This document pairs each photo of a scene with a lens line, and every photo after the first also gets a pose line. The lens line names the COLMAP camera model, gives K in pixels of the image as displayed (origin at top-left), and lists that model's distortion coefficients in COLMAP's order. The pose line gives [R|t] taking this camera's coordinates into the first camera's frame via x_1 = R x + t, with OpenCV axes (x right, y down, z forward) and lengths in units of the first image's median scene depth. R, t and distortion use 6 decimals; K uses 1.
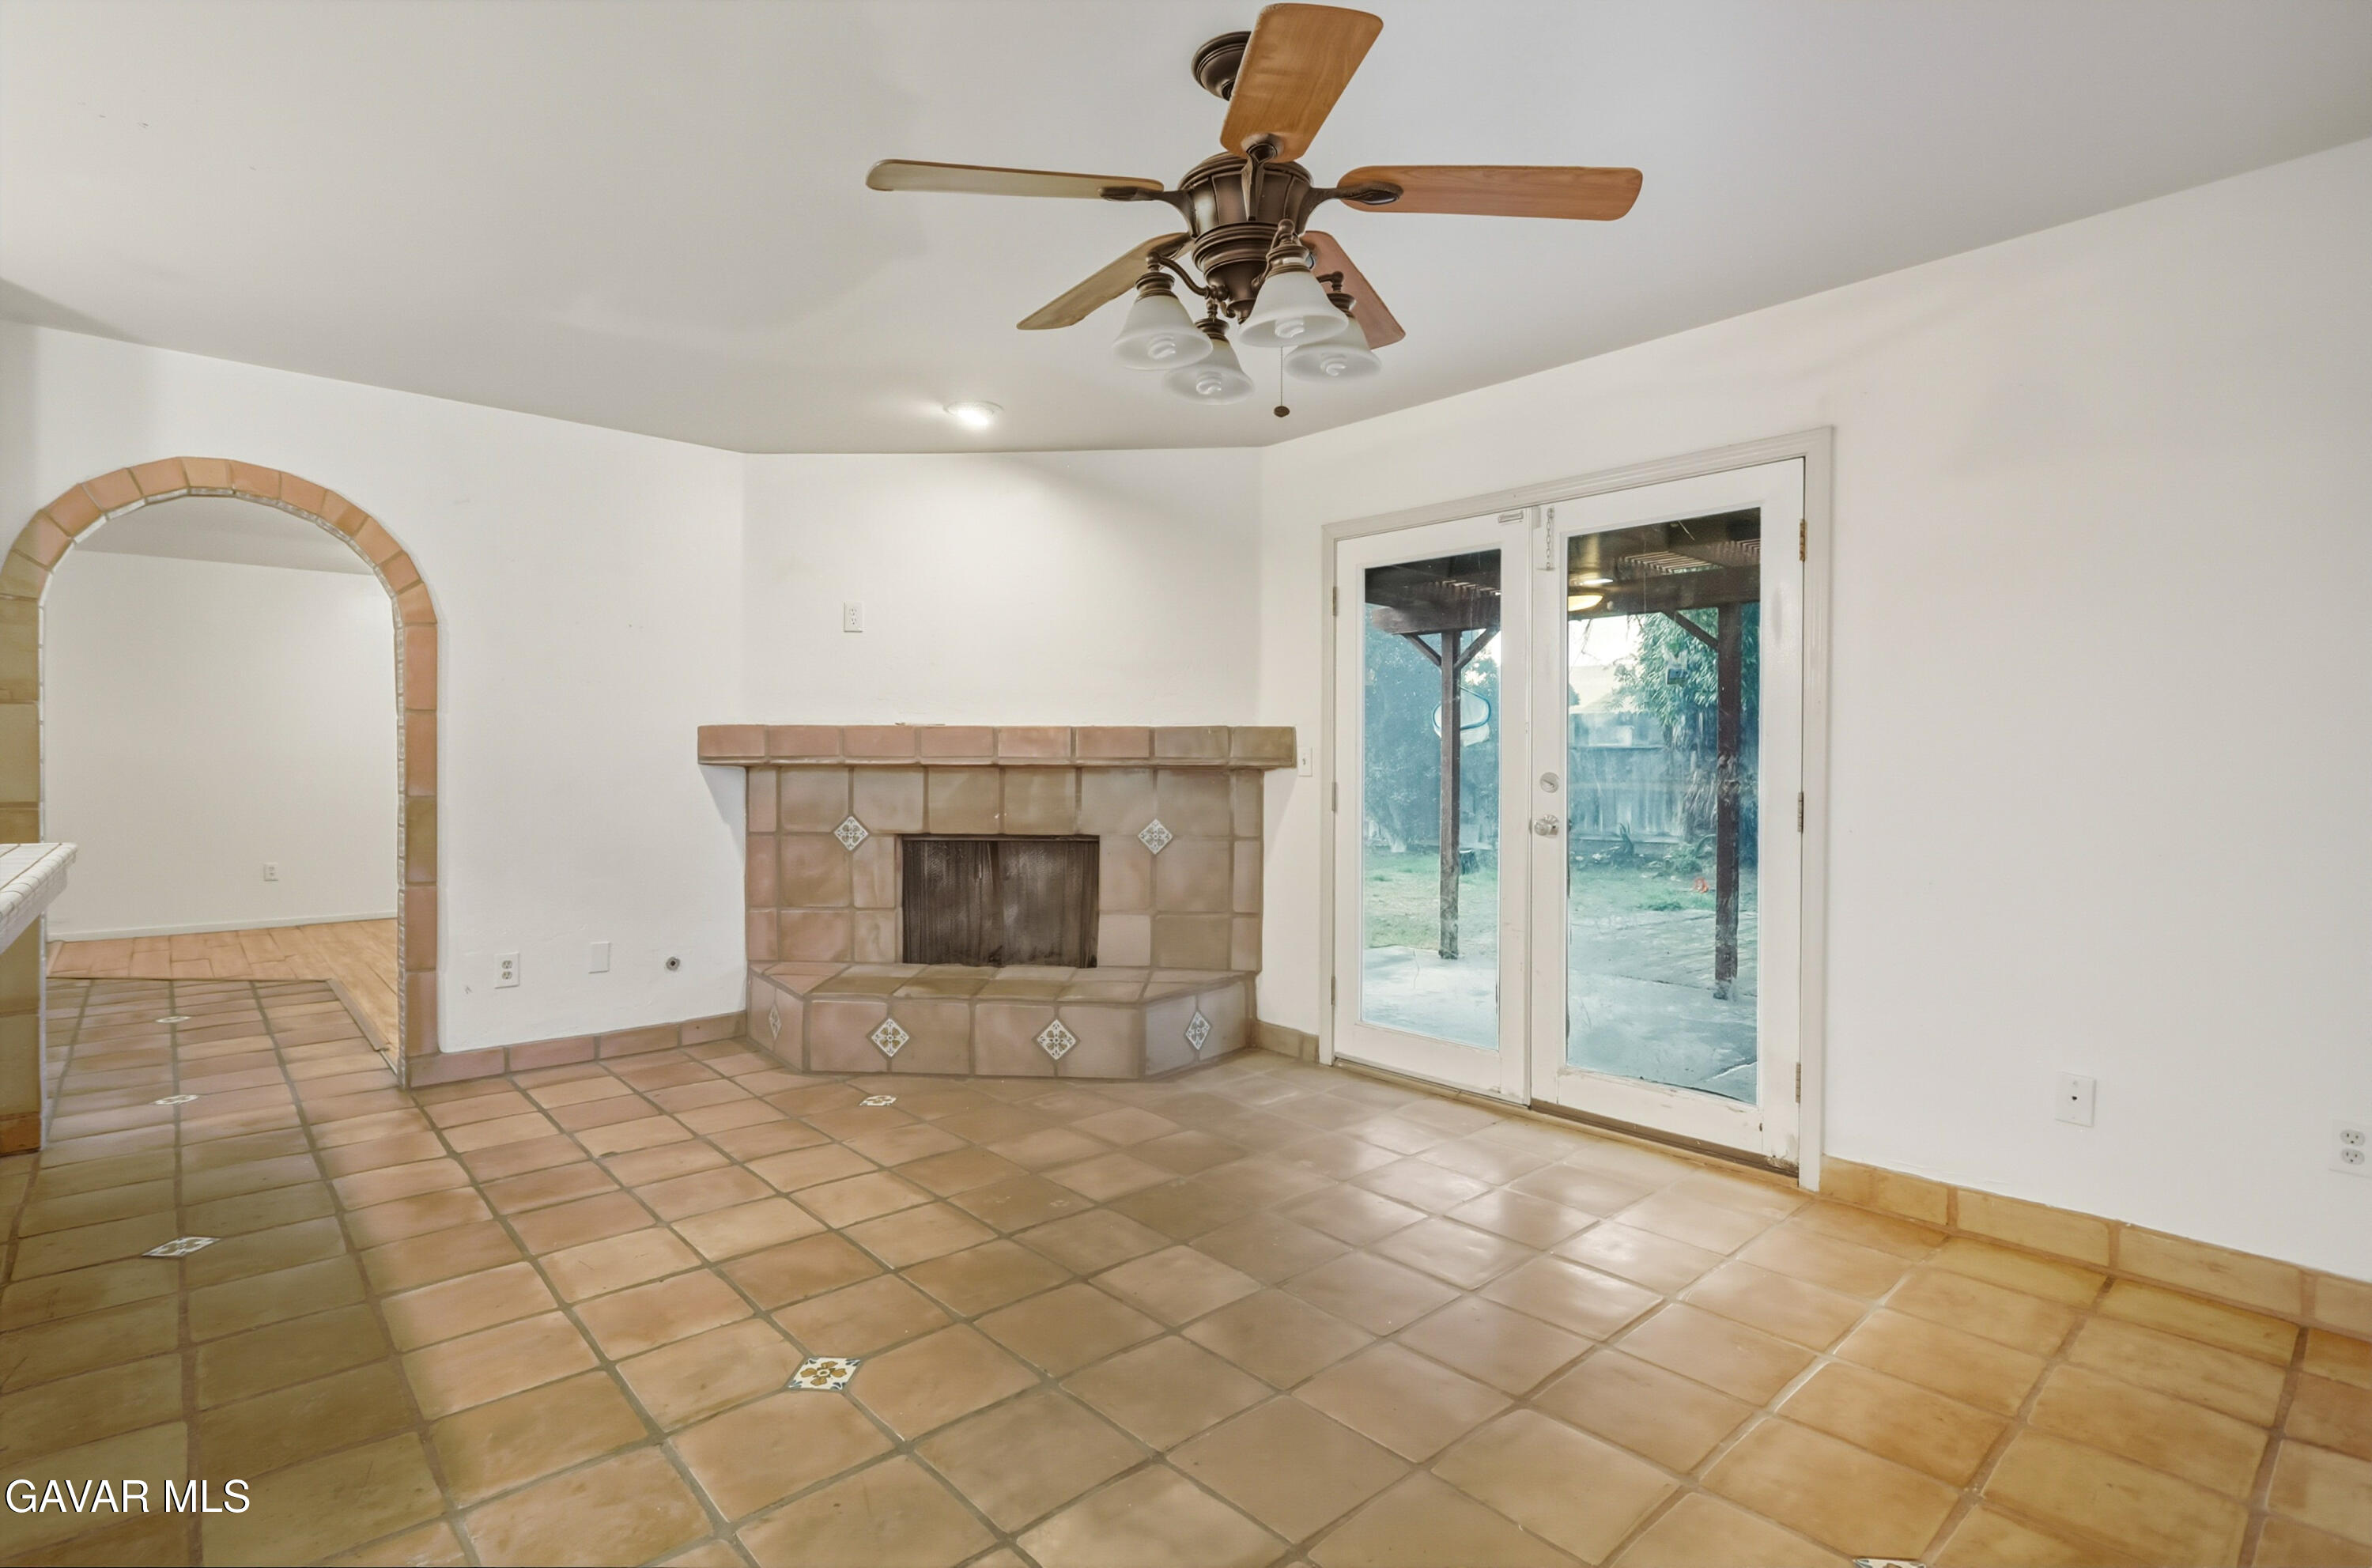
lens RADIAL K [[1149.4, 0, 1160.1], [0, 1149.4, 775.7], [0, 0, 1]] dist [-0.003426, 0.001049]
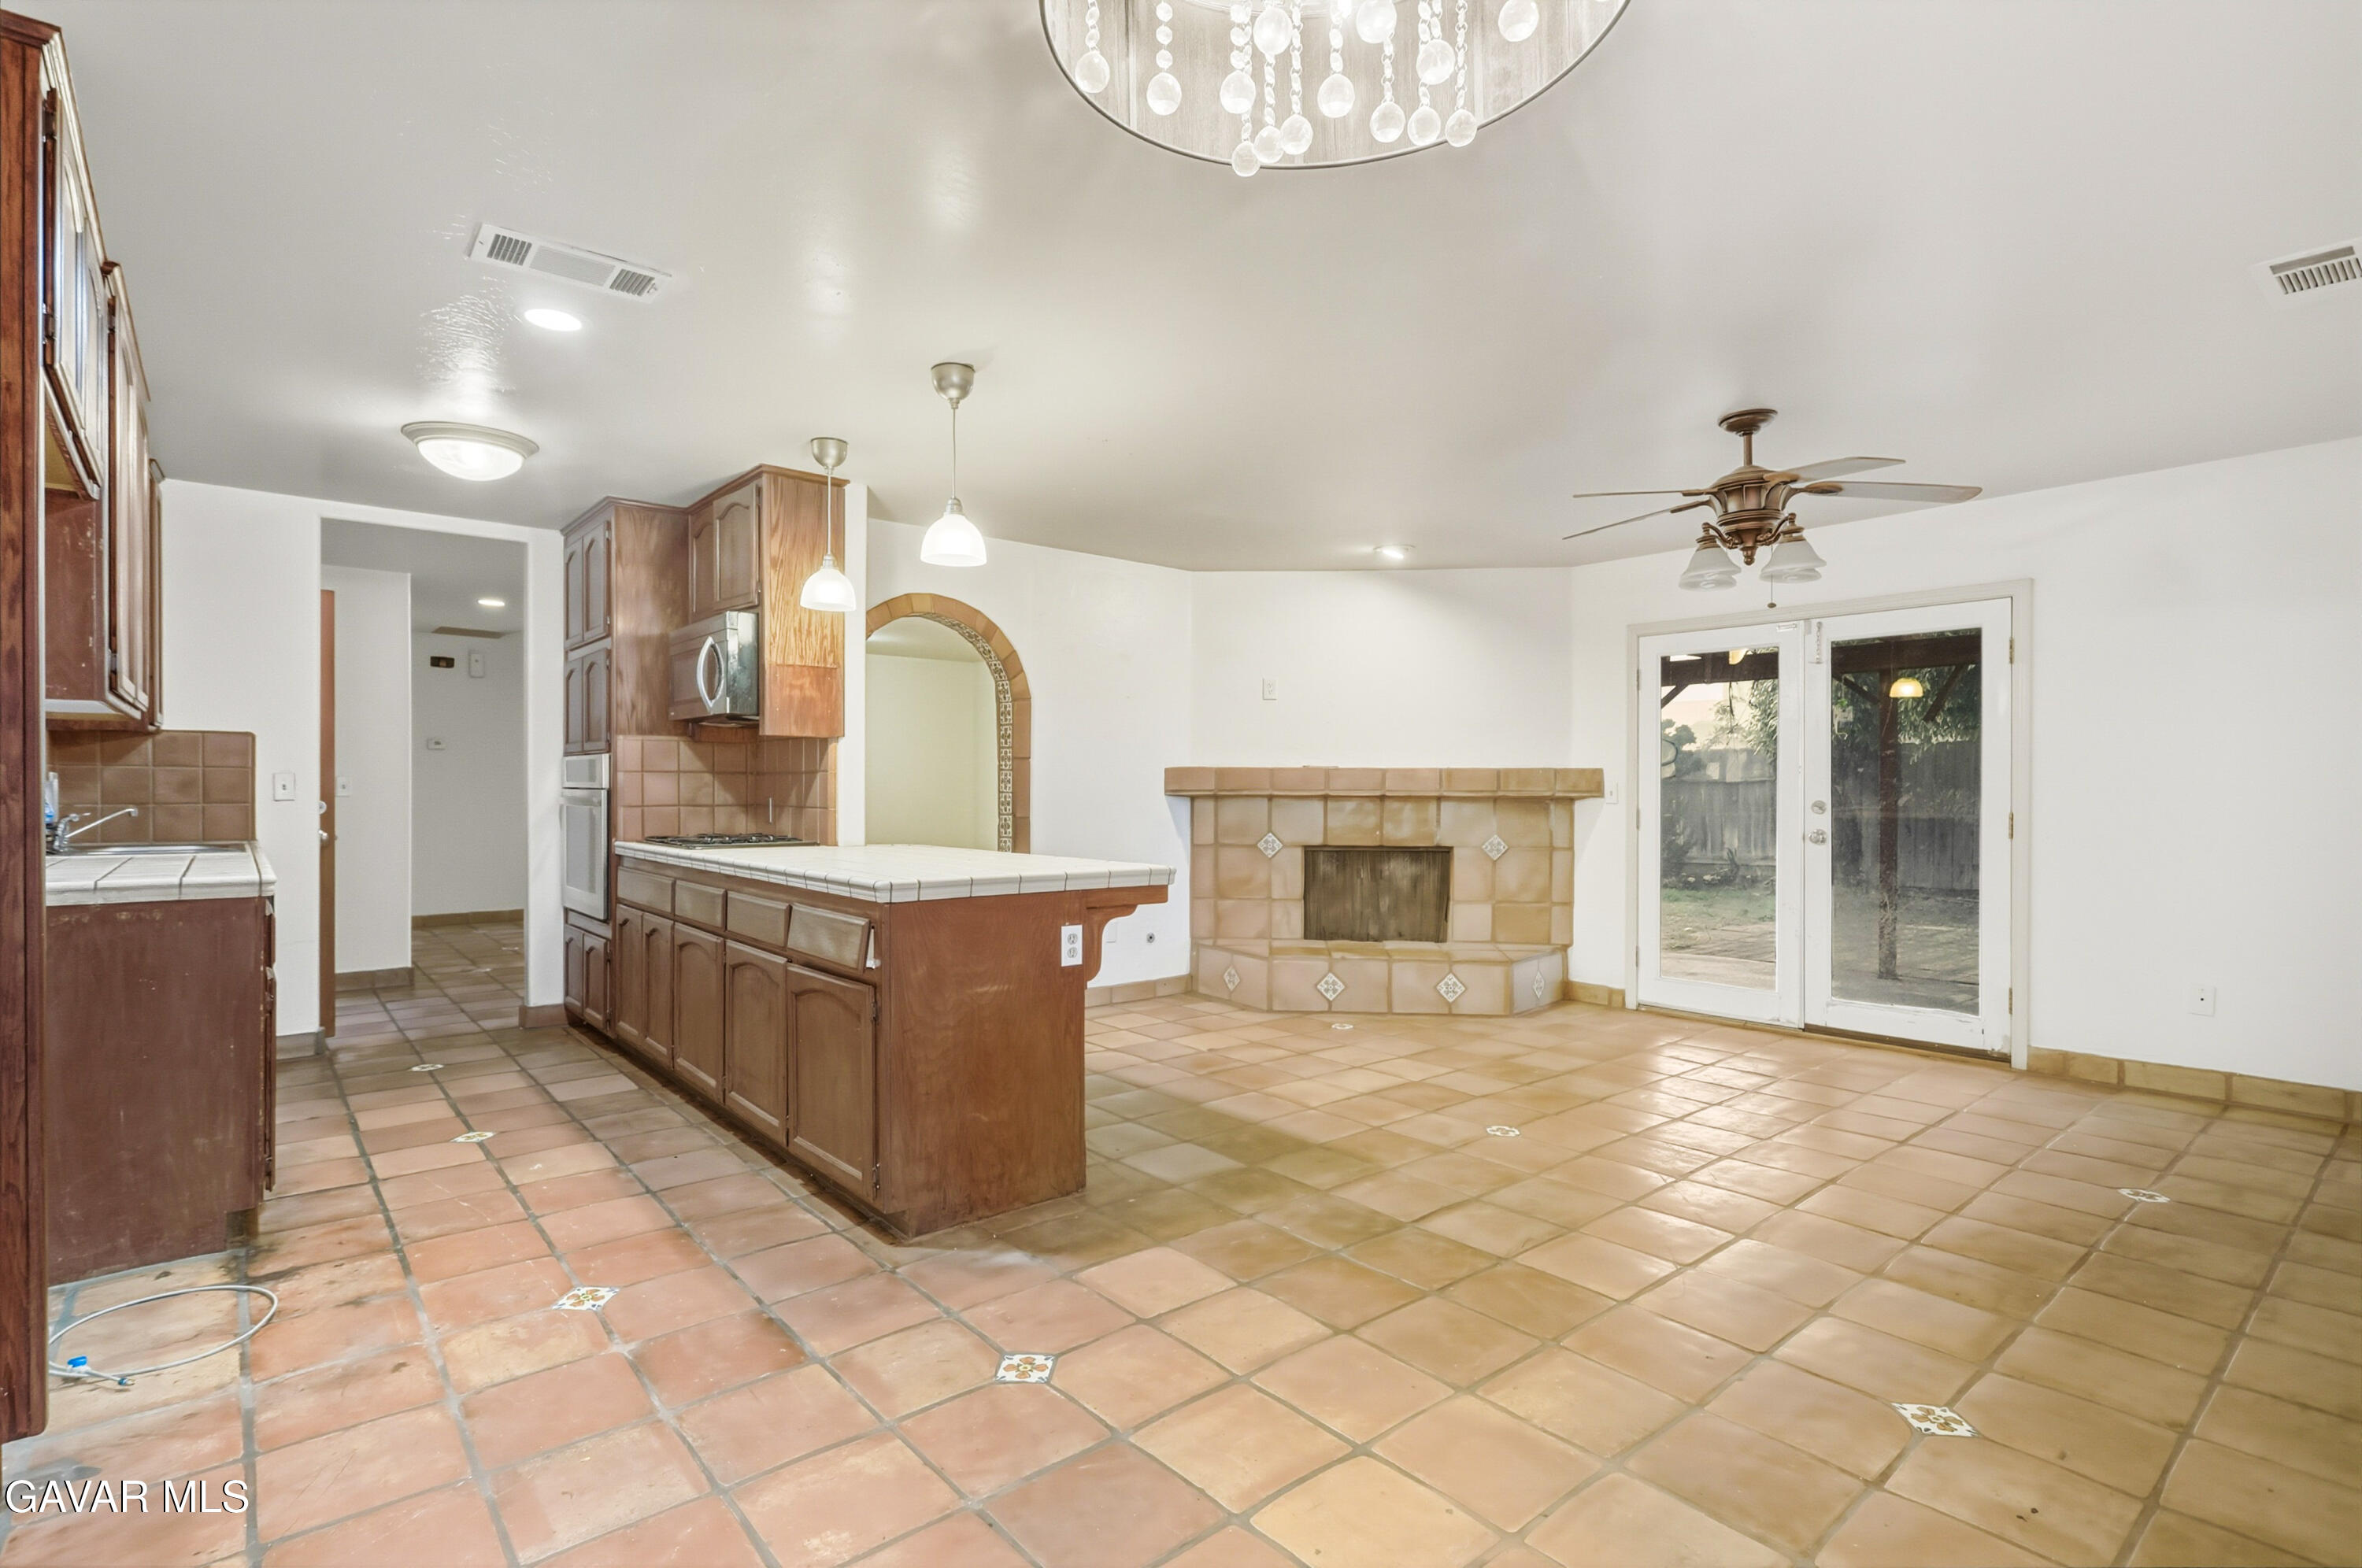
lens RADIAL K [[1138.3, 0, 1169.6], [0, 1138.3, 795.6], [0, 0, 1]] dist [0.003754, 0.001221]
pose [[0.999704, -0.000288, -0.024347, -0.383765], [0.000054, 0.999954, -0.009587, 0.003891], [0.024349, 0.009583, 0.999658, -0.403949]]
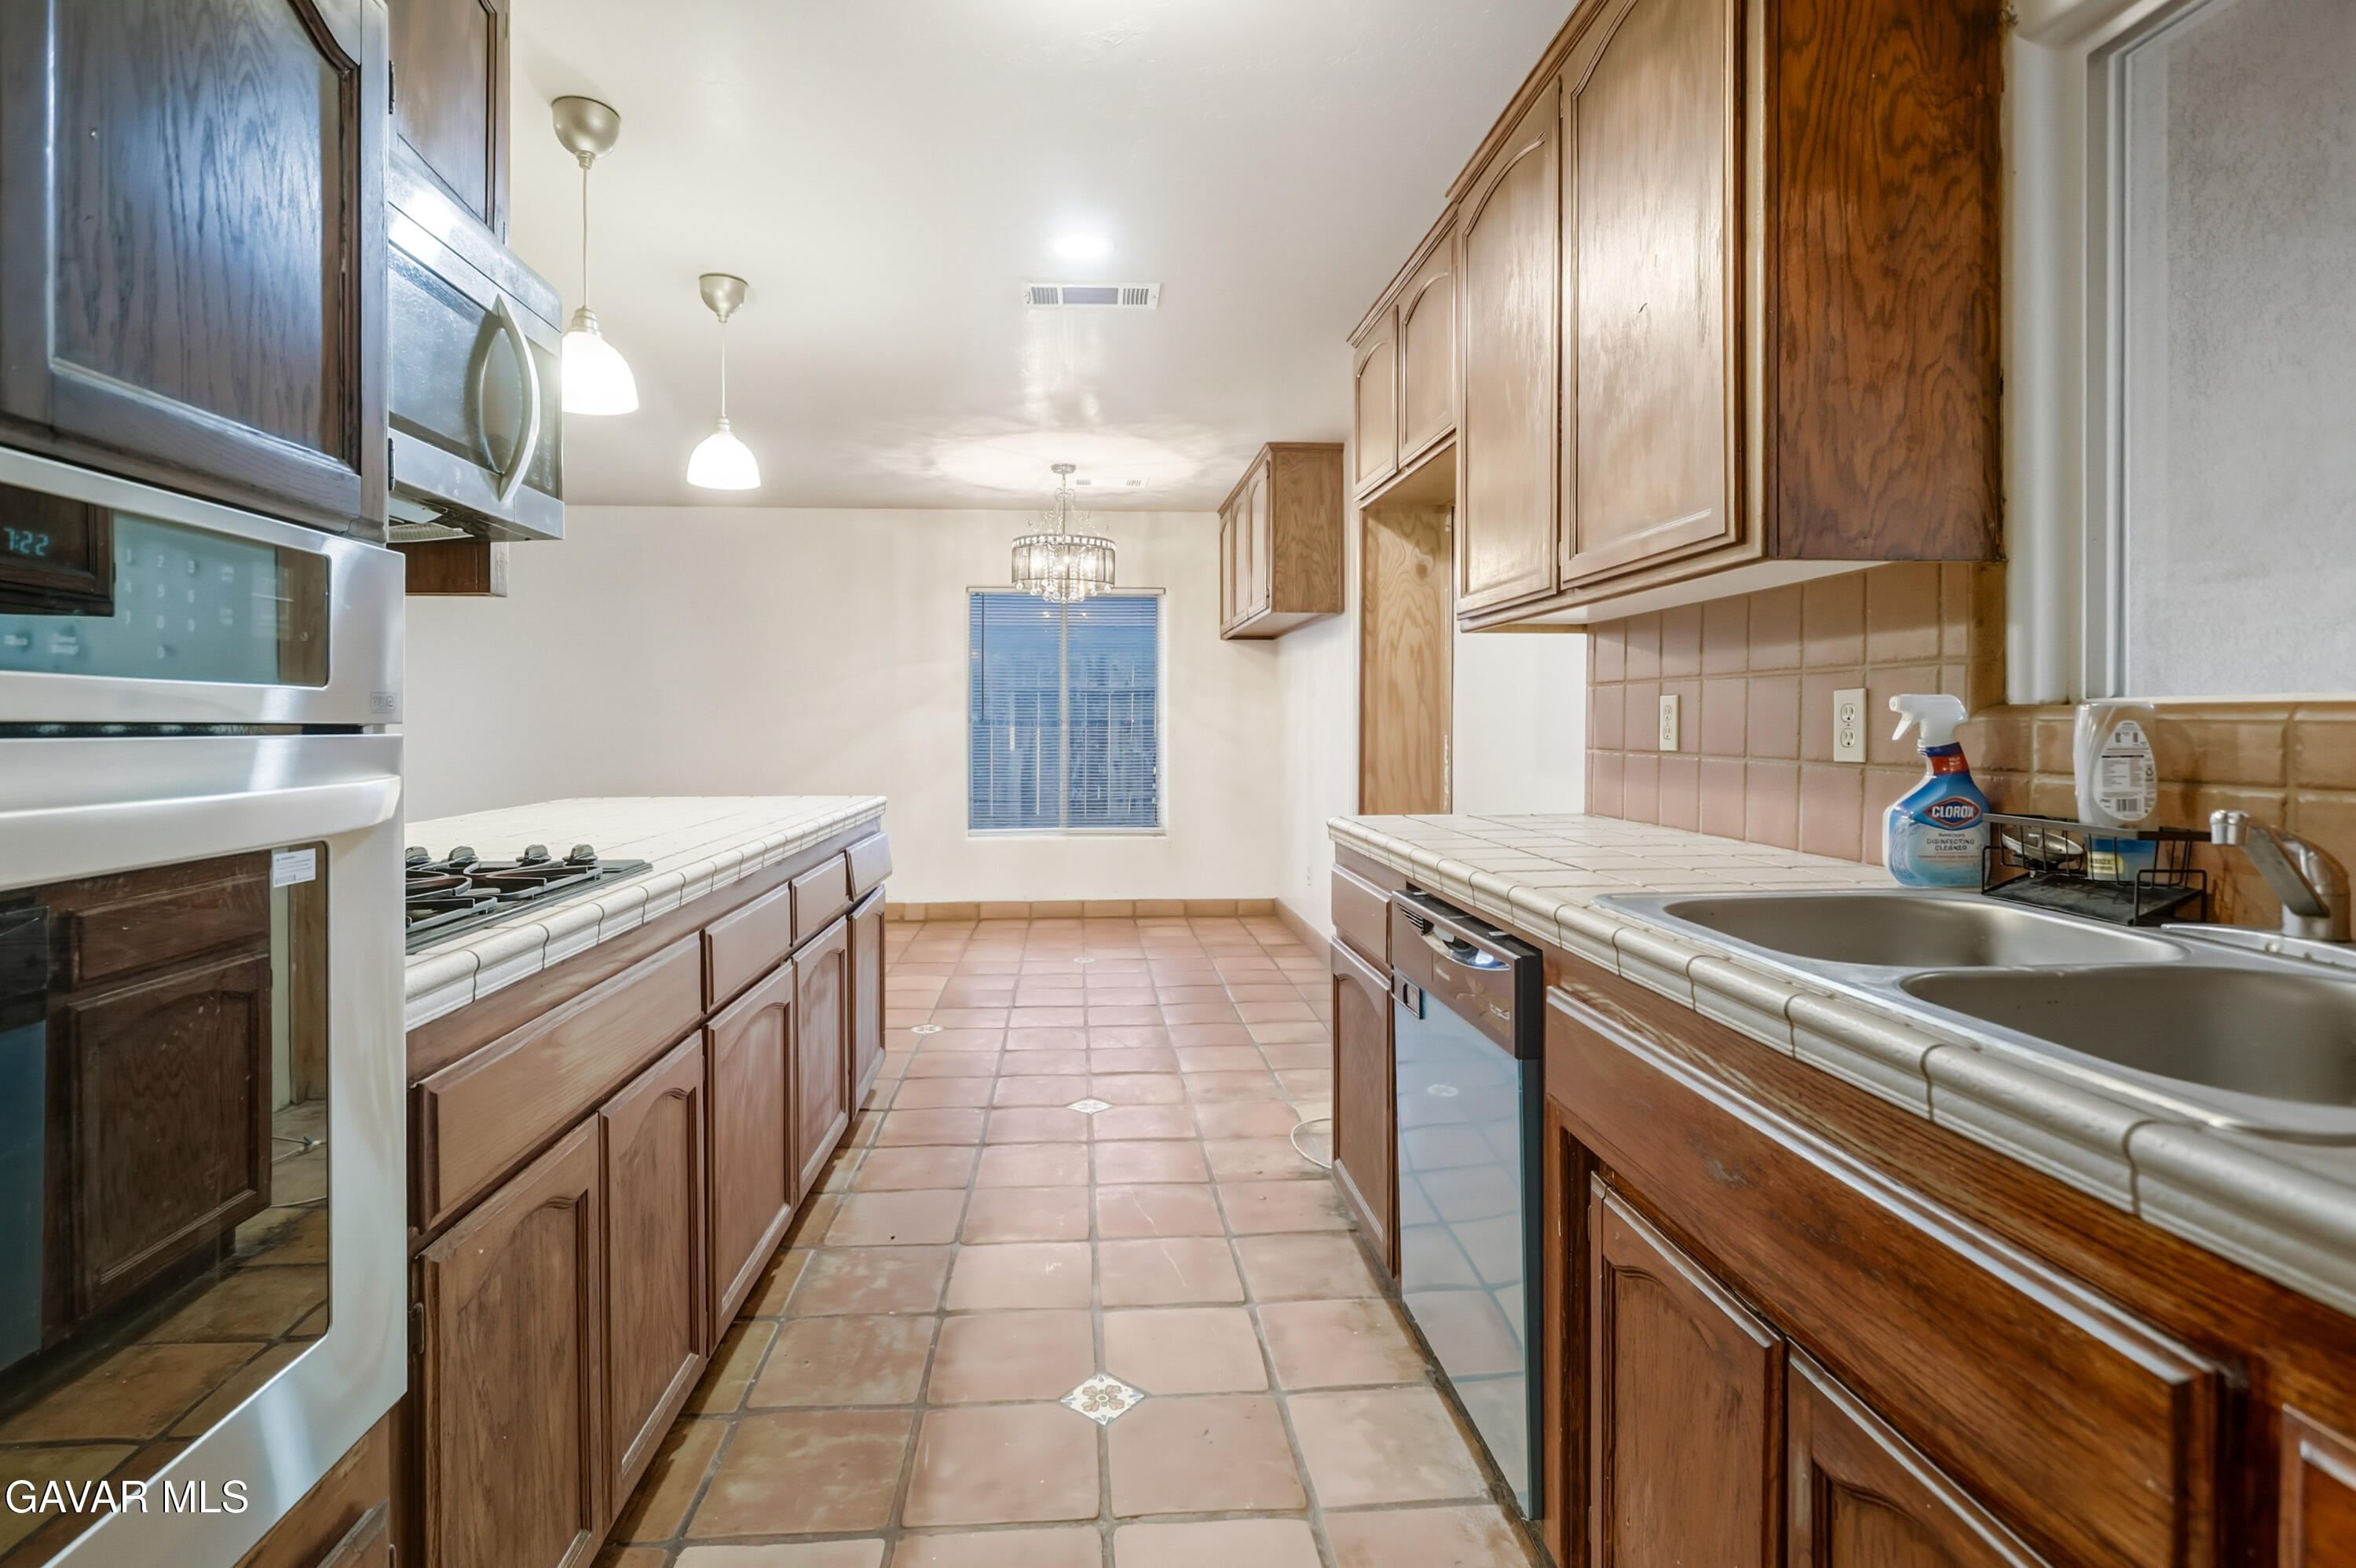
lens RADIAL K [[1135.4, 0, 1166.7], [0, 1135.4, 720.9], [0, 0, 1]] dist [0.003754, 0.001221]
pose [[-0.801924, -0.004398, 0.597410, -1.226525], [0.009375, 0.999757, 0.019945, -0.016819], [-0.597353, 0.021595, -0.801688, 0.800397]]
